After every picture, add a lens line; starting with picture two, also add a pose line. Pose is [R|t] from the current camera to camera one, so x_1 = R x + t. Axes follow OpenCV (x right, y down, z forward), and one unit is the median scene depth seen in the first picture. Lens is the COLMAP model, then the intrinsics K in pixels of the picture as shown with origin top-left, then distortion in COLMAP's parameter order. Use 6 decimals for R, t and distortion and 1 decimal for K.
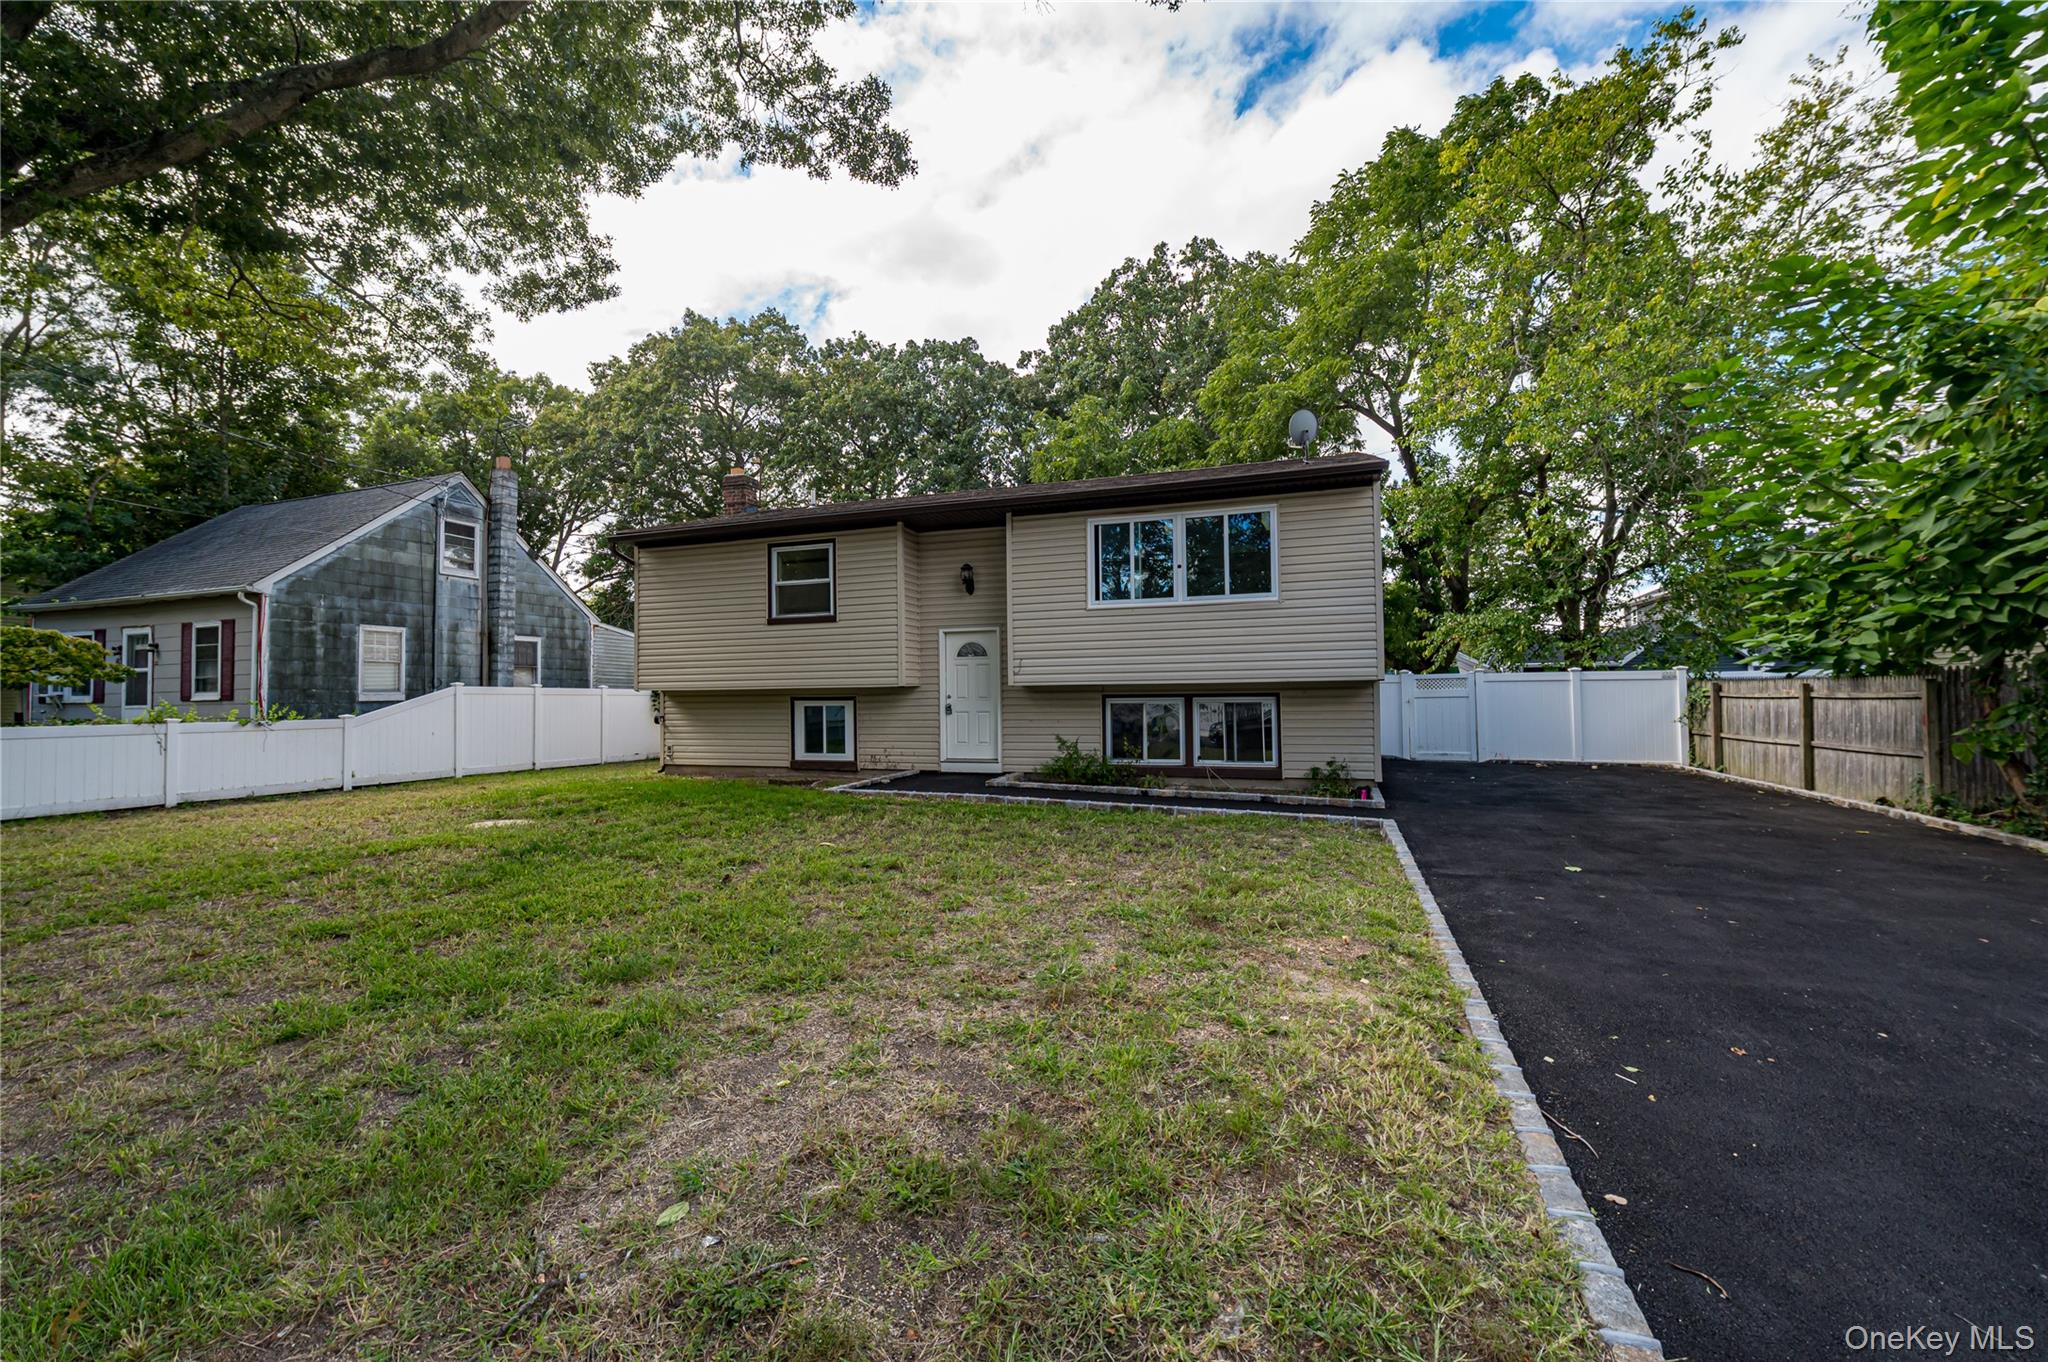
lens RADIAL K [[793.0, 0, 1017.8], [0, 793.0, 690.2], [0, 0, 1]] dist [0.012389, -0.000320]
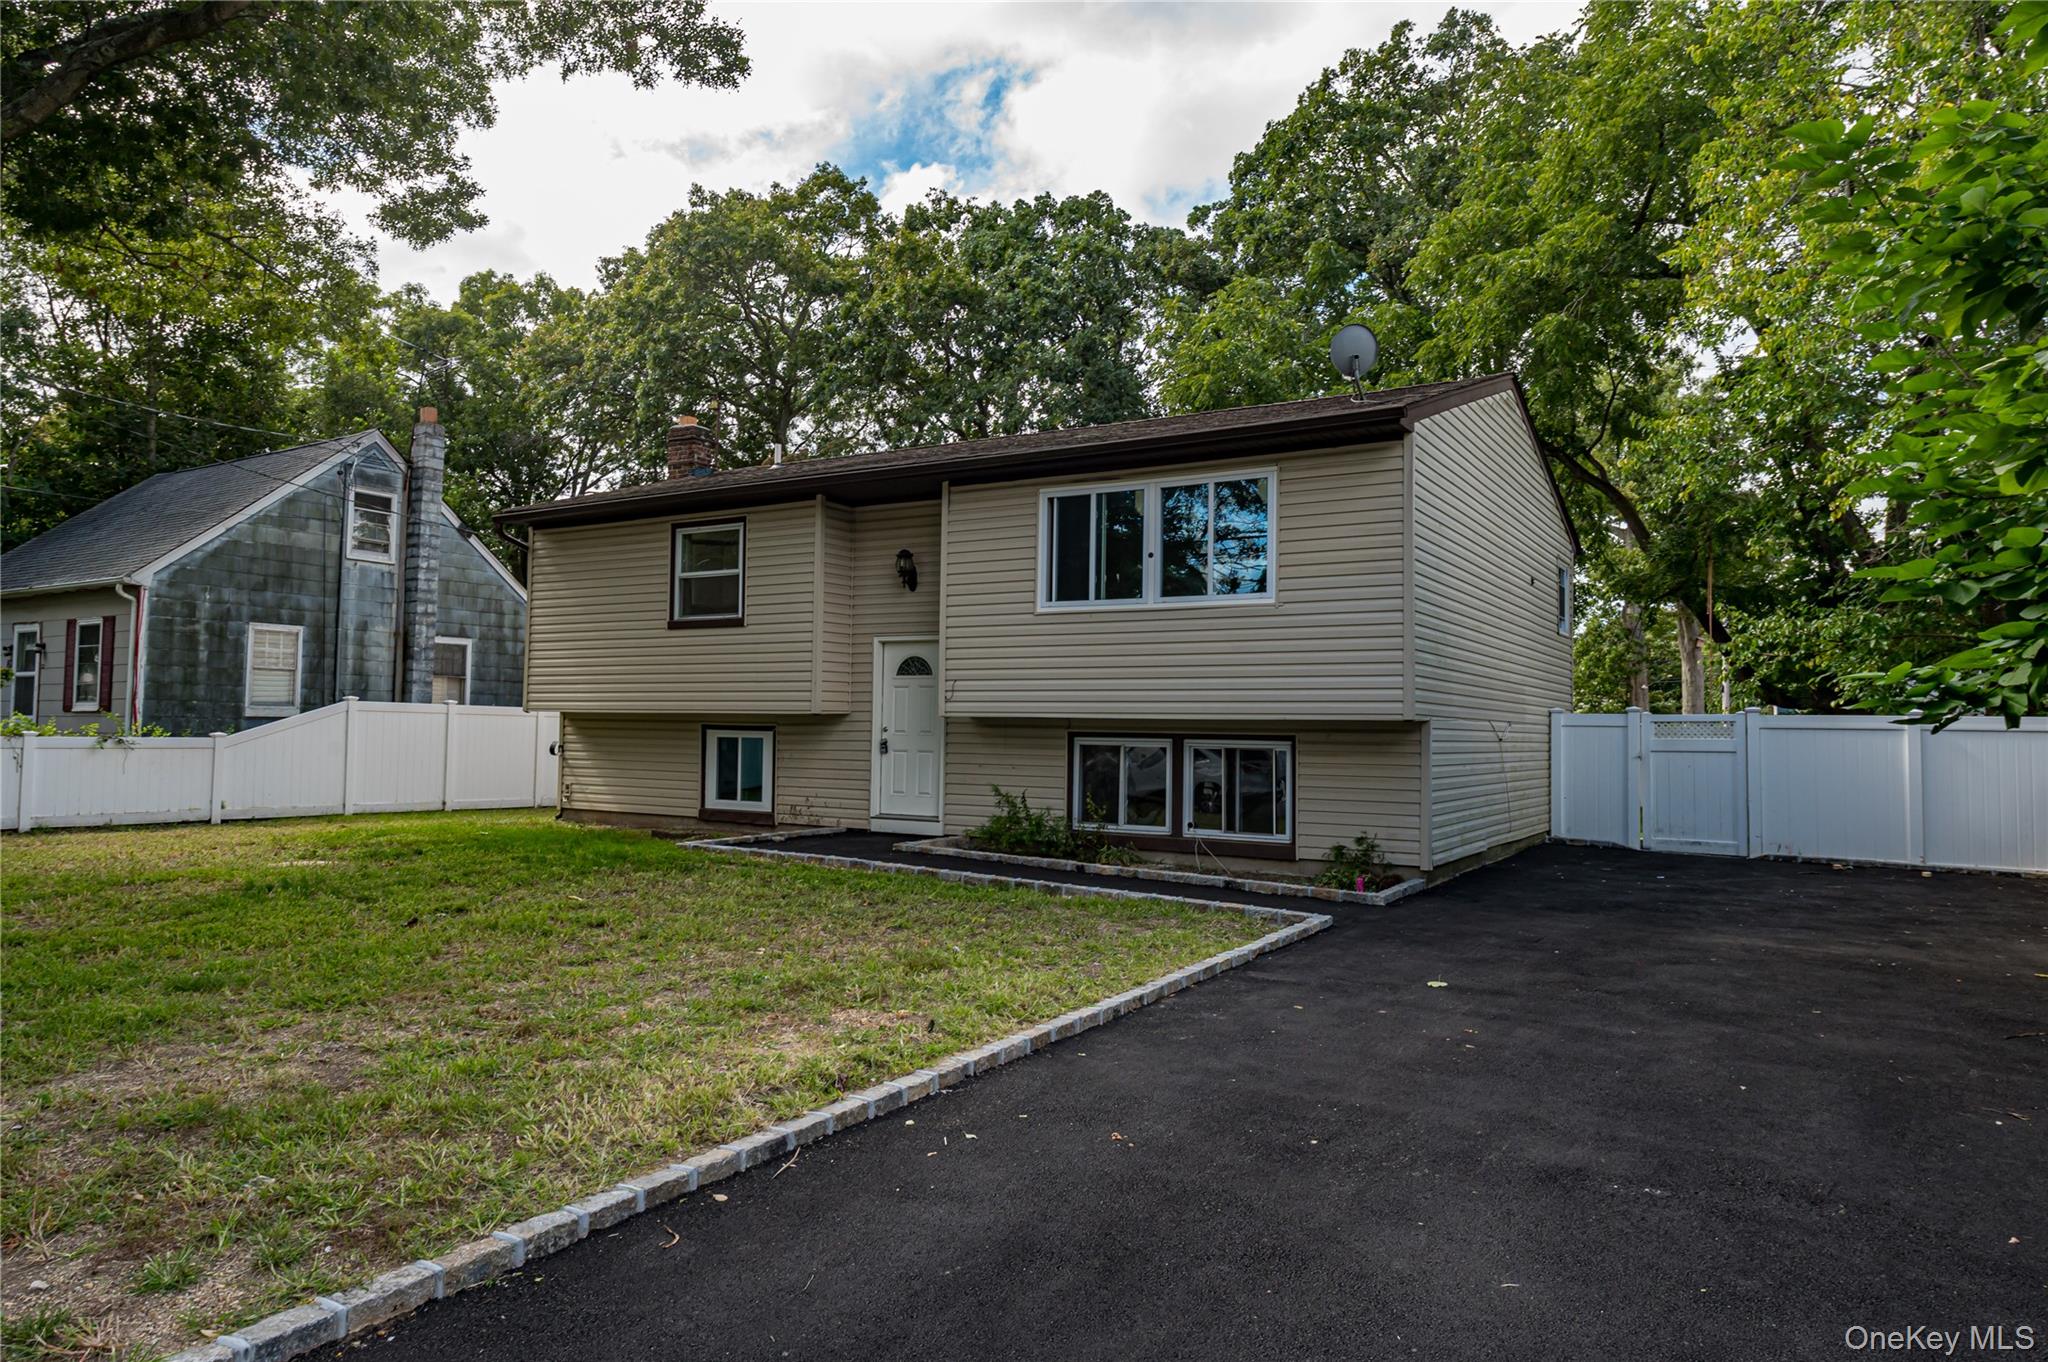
lens RADIAL K [[1273.4, 0, 1016.9], [0, 1273.4, 700.5], [0, 0, 1]] dist [0.013743, 0.014698]
pose [[0.974102, 0.021117, -0.225119, 0.259034], [-0.024555, 0.999621, -0.012480, -0.005993], [0.224770, 0.017685, 0.974251, -0.106396]]
